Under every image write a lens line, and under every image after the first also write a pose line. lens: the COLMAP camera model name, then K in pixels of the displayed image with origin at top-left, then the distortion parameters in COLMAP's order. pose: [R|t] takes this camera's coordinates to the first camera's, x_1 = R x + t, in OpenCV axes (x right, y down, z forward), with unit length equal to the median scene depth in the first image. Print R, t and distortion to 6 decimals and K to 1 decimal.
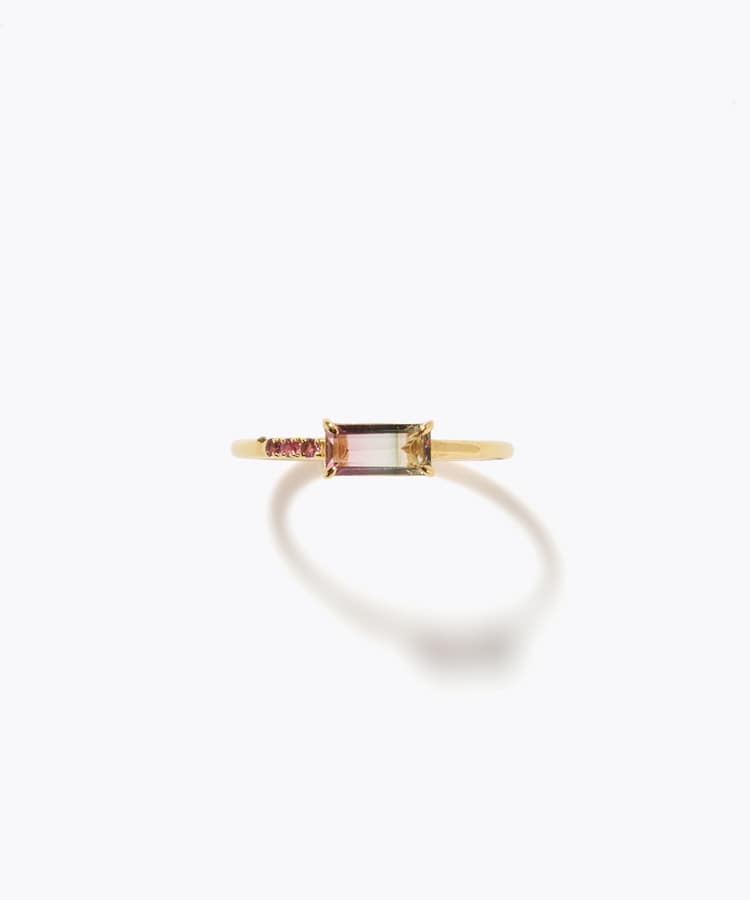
lens RADIAL K [[2617.6, 0, 374.8], [0, 2617.6, 450.5], [0, 0, 1]] dist [0.021192, 0.000000]
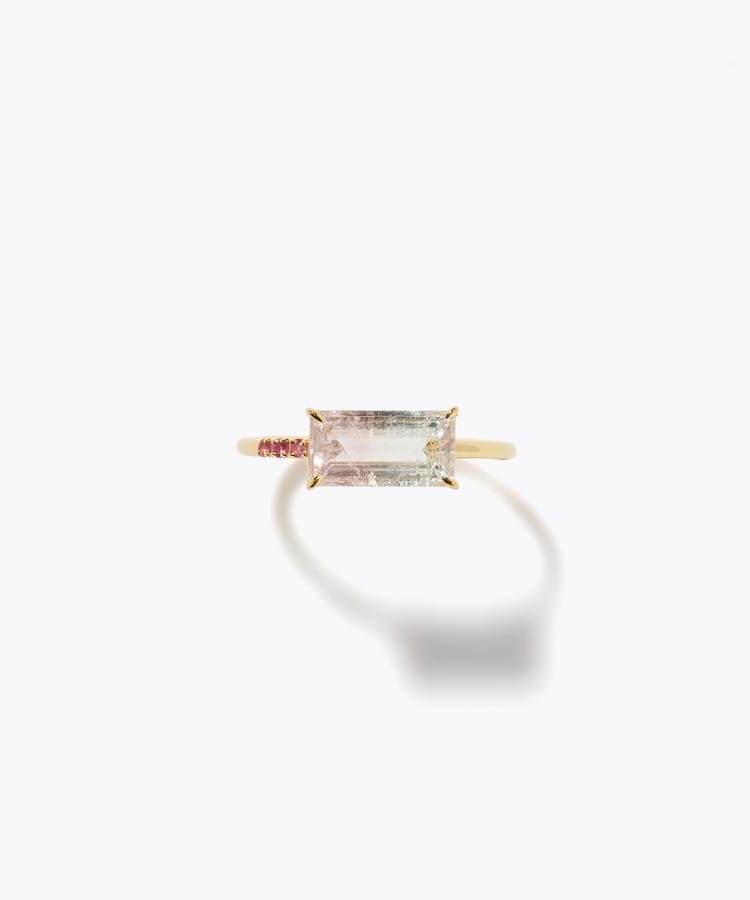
lens RADIAL K [[2617.6, 0, 375.1], [0, 2617.6, 449.7], [0, 0, 1]] dist [0.021192, 0.000000]
pose [[0.999968, 0.007943, -0.000854, 0.000140], [-0.007943, 0.999968, 0.000049, -0.000336], [0.000854, -0.000042, 1.000000, 0.113839]]
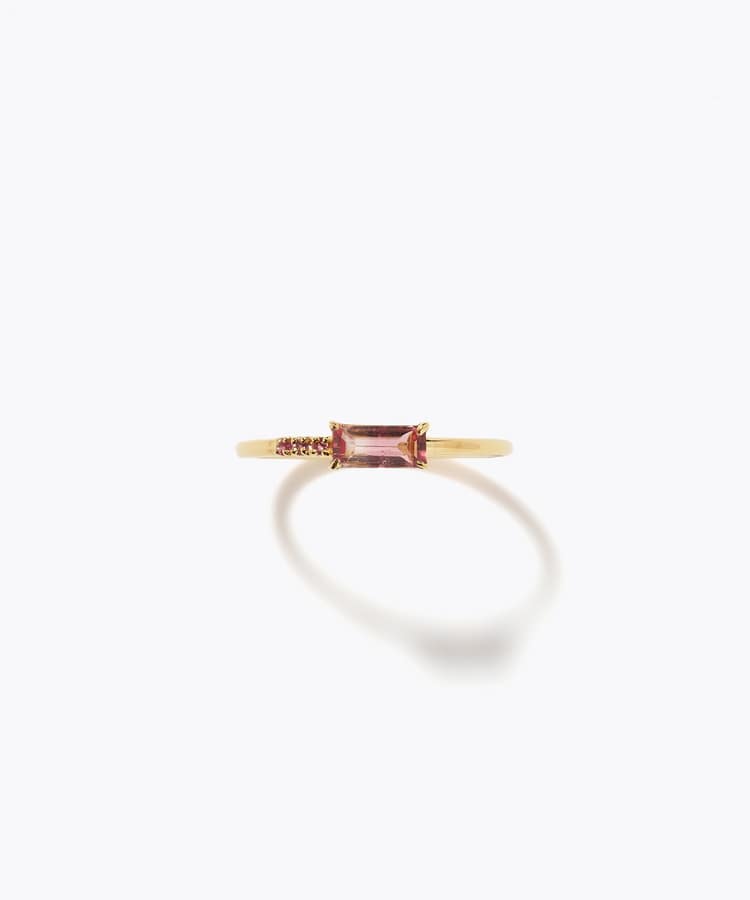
lens RADIAL K [[2617.6, 0, 374.9], [0, 2617.6, 449.6], [0, 0, 1]] dist [0.021192, 0.000000]
pose [[0.999997, -0.002376, -0.000762, 0.000083], [0.002376, 0.999997, 0.000367, 0.000179], [0.000761, -0.000368, 1.000000, -0.103348]]
